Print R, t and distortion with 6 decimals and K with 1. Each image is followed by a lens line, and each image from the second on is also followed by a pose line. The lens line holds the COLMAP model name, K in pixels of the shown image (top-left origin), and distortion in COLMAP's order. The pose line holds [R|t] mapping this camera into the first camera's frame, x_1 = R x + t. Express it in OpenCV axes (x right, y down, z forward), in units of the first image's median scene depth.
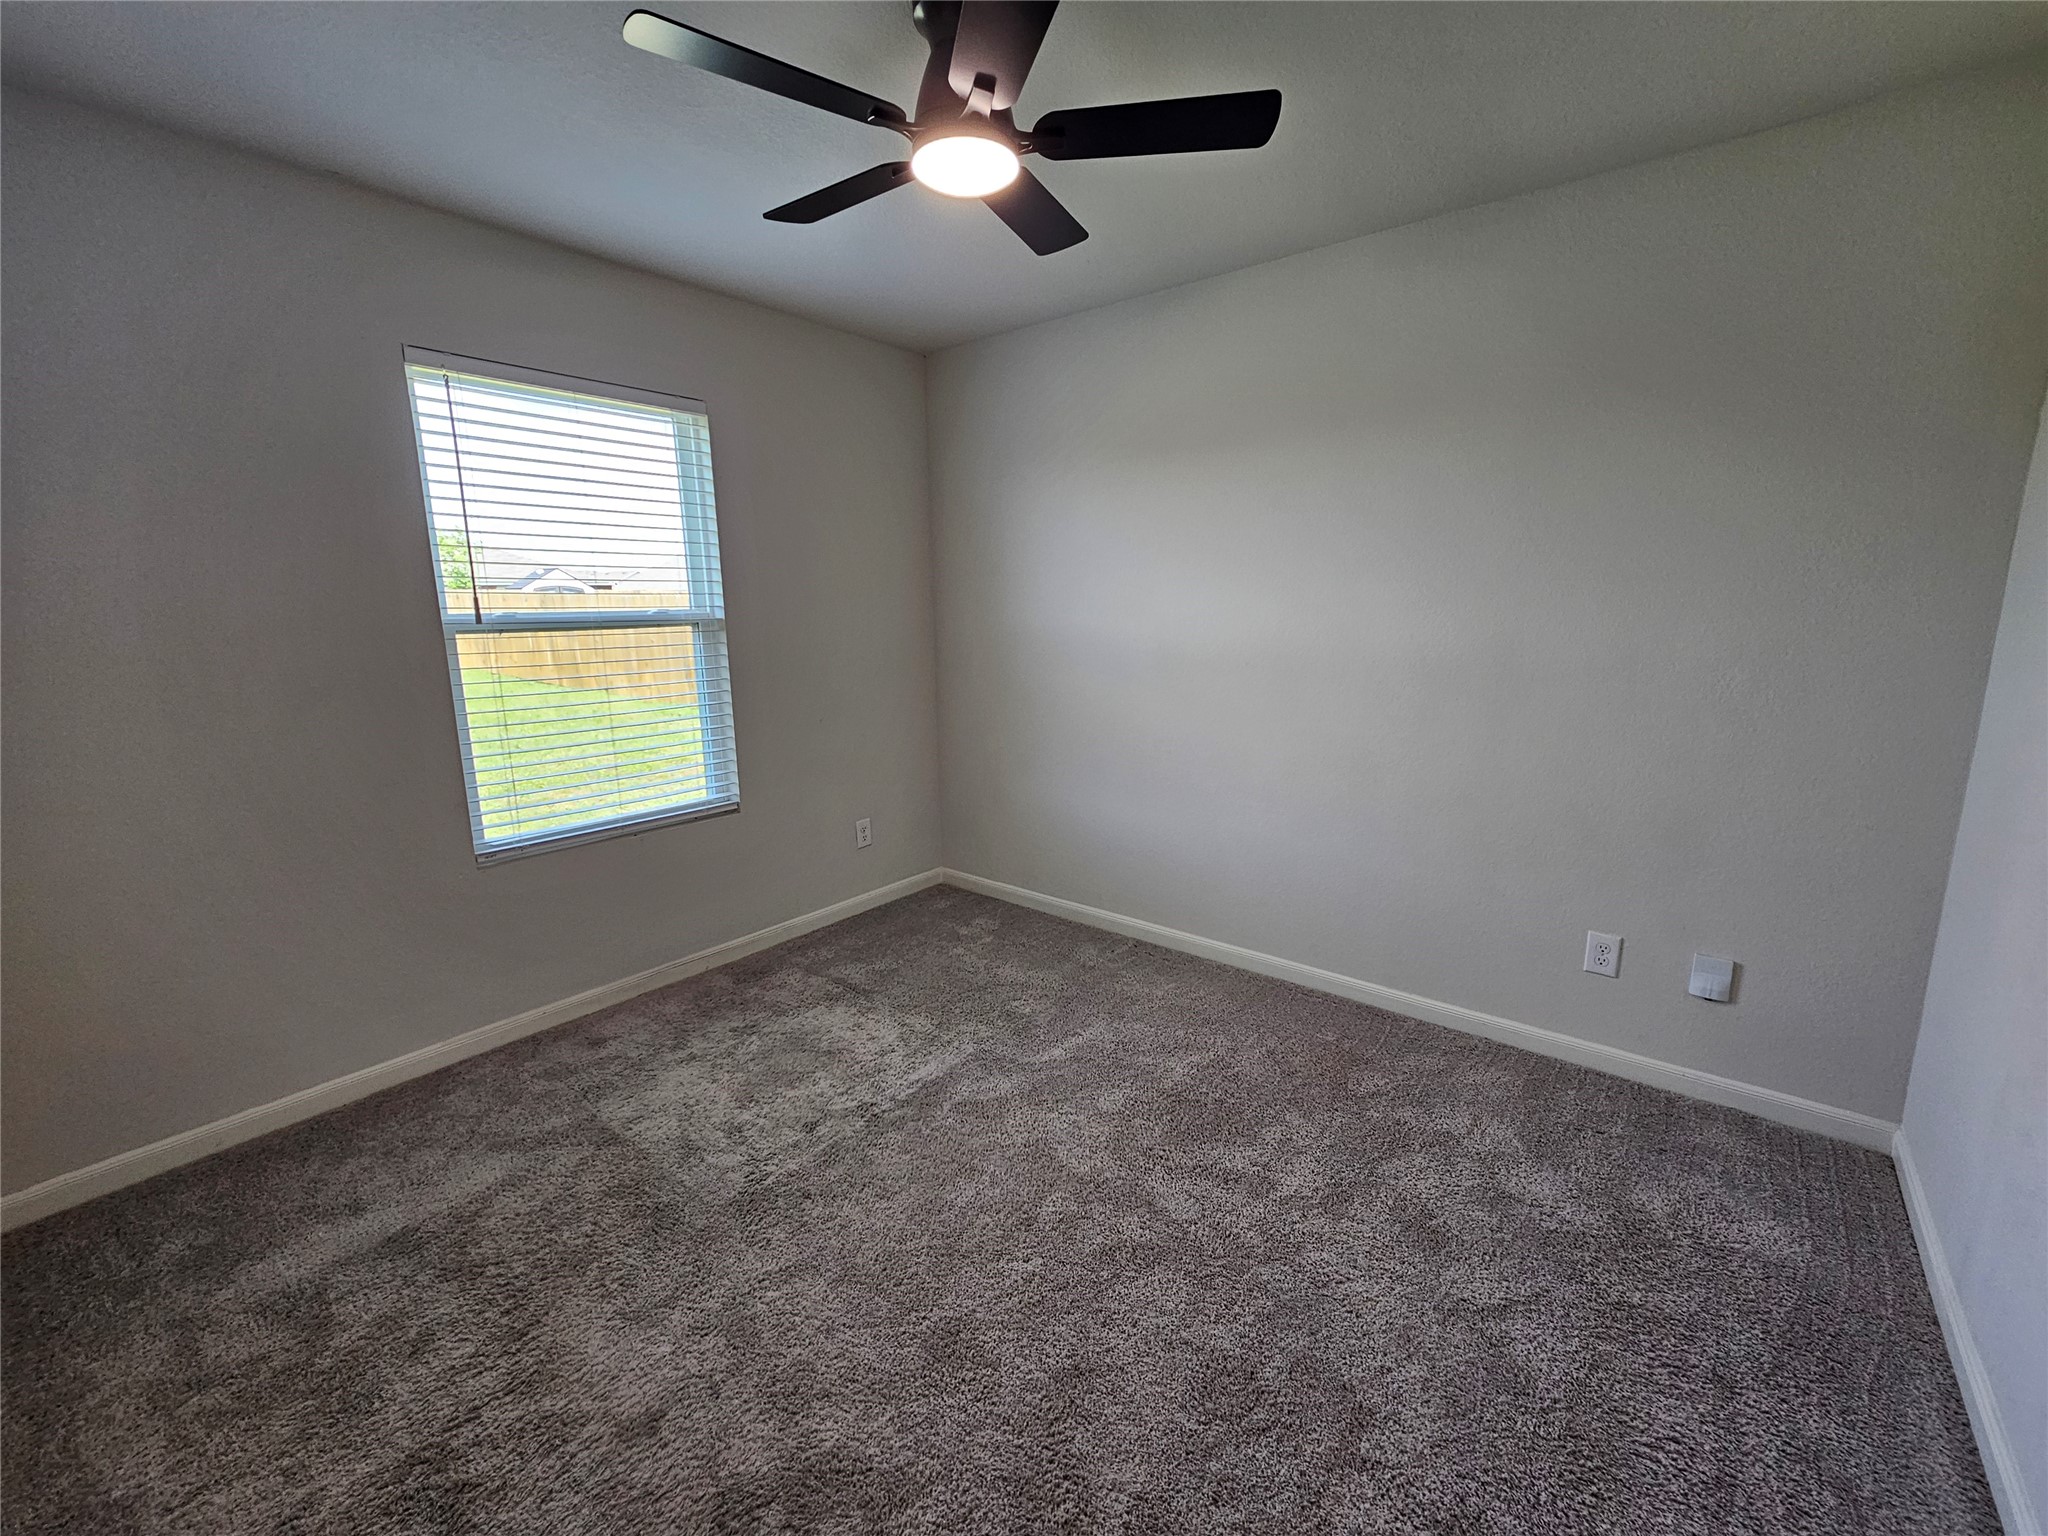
lens RADIAL K [[839.9, 0, 1029.7], [0, 839.9, 769.6], [0, 0, 1]] dist [-0.000566, 0.001266]
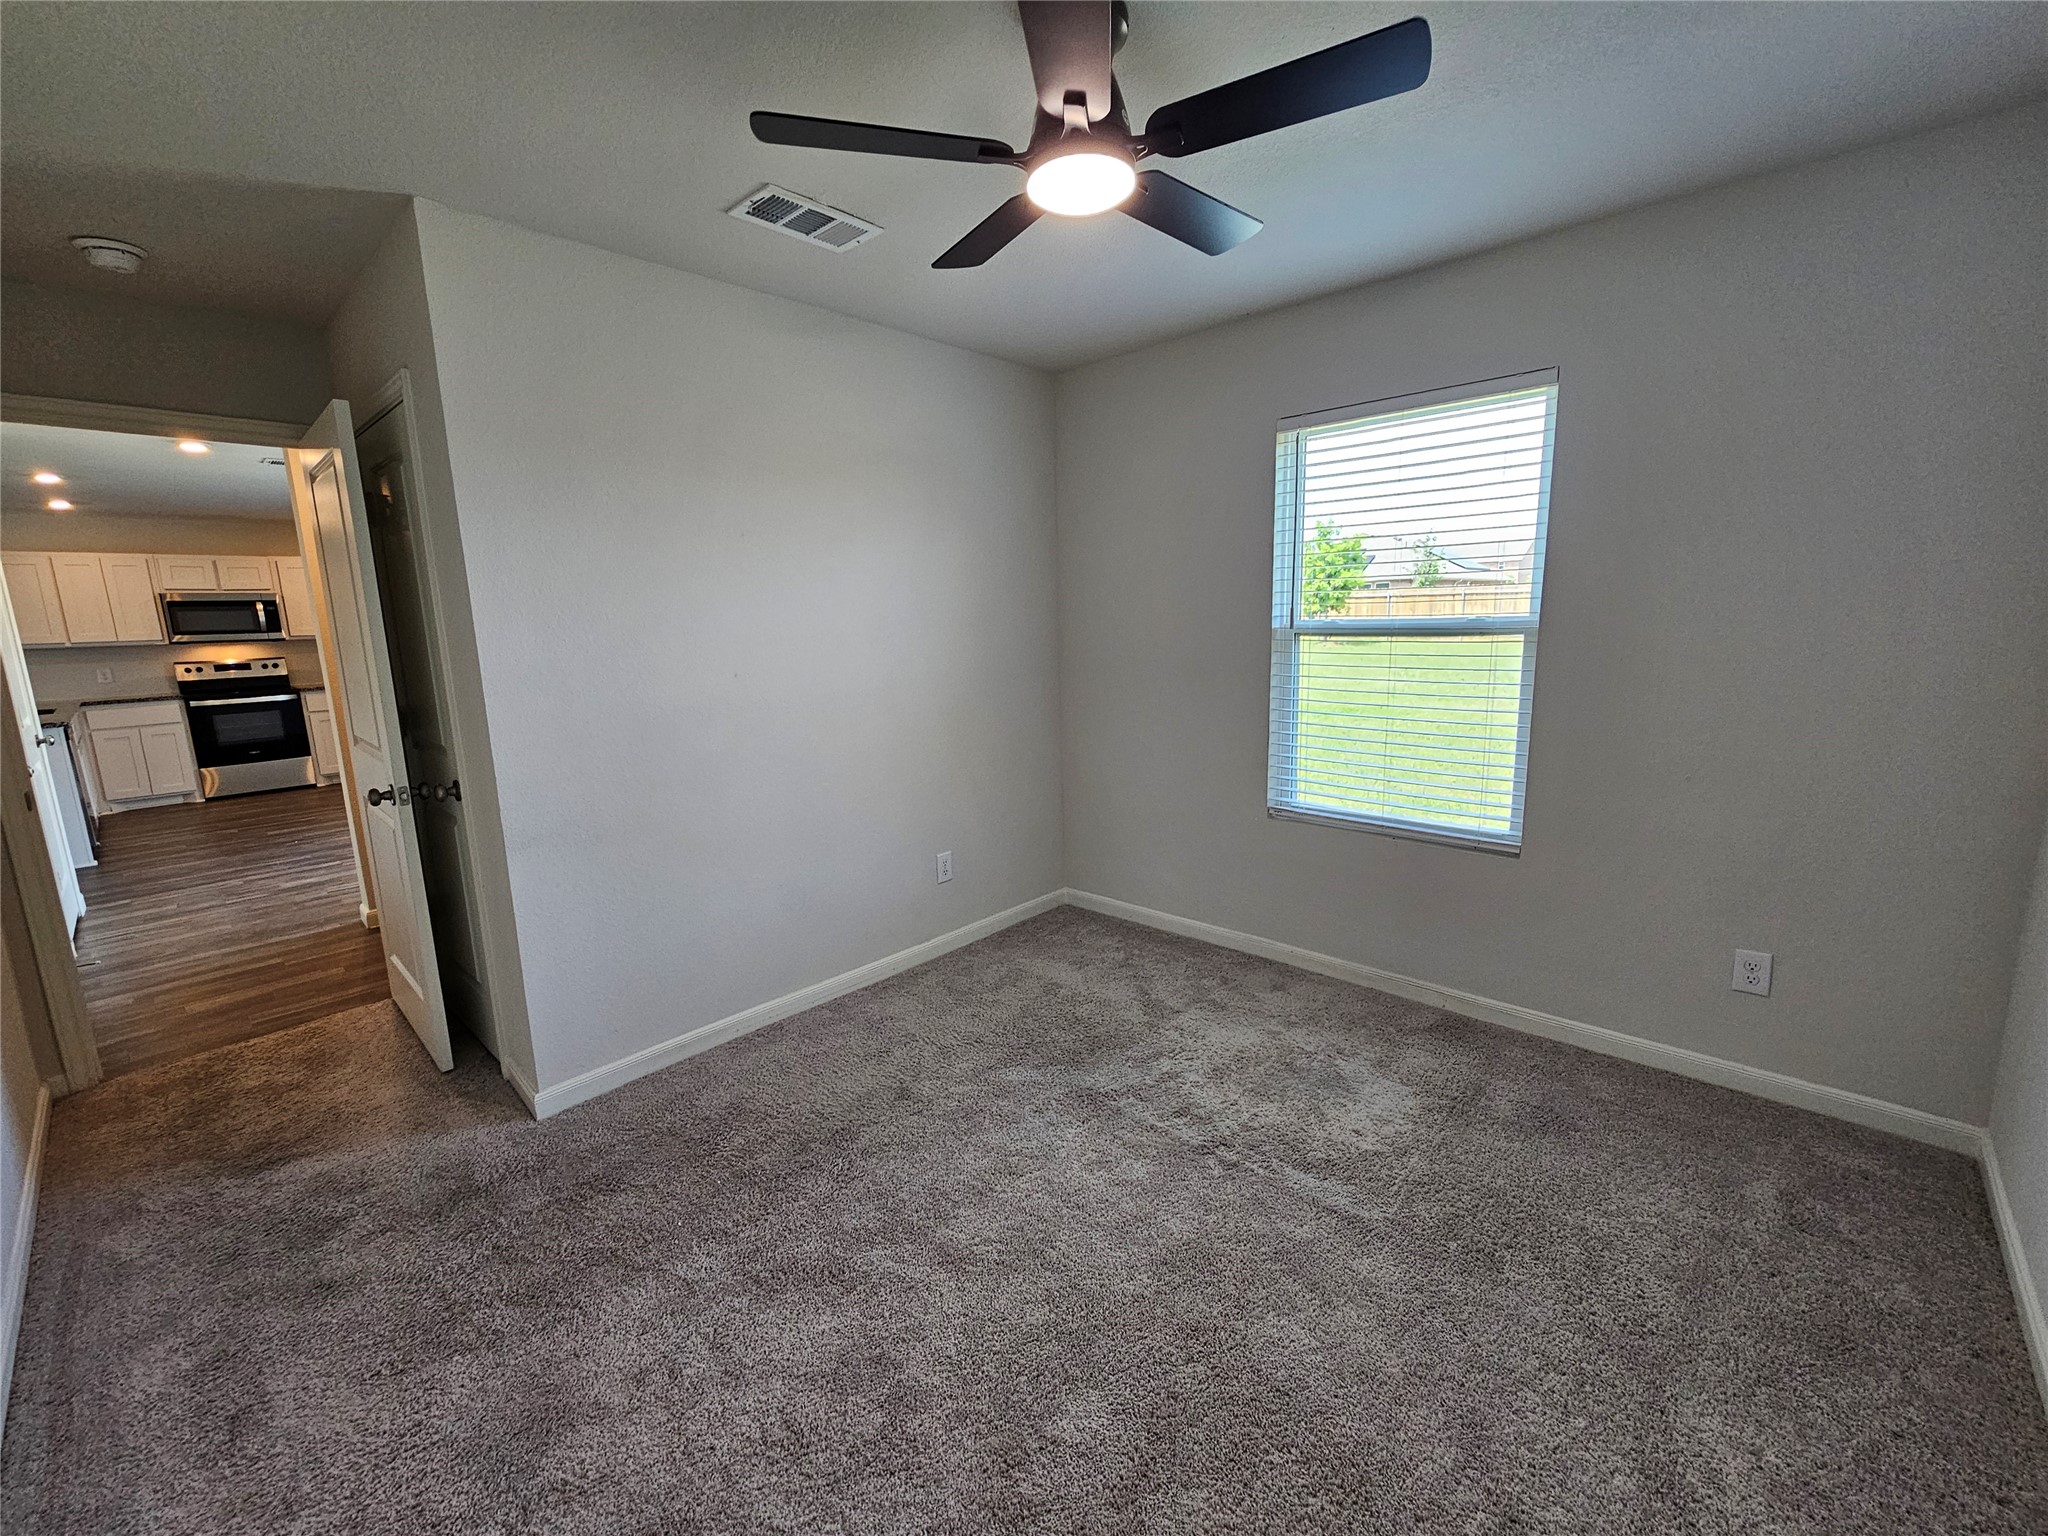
lens RADIAL K [[839.9, 0, 1041.2], [0, 839.9, 773.9], [0, 0, 1]] dist [-0.000566, 0.001266]
pose [[-0.061127, 0.193887, -0.979118, 0.630611], [-0.178454, 0.963023, 0.201841, -0.148210], [0.982048, 0.187066, -0.024267, 0.693830]]
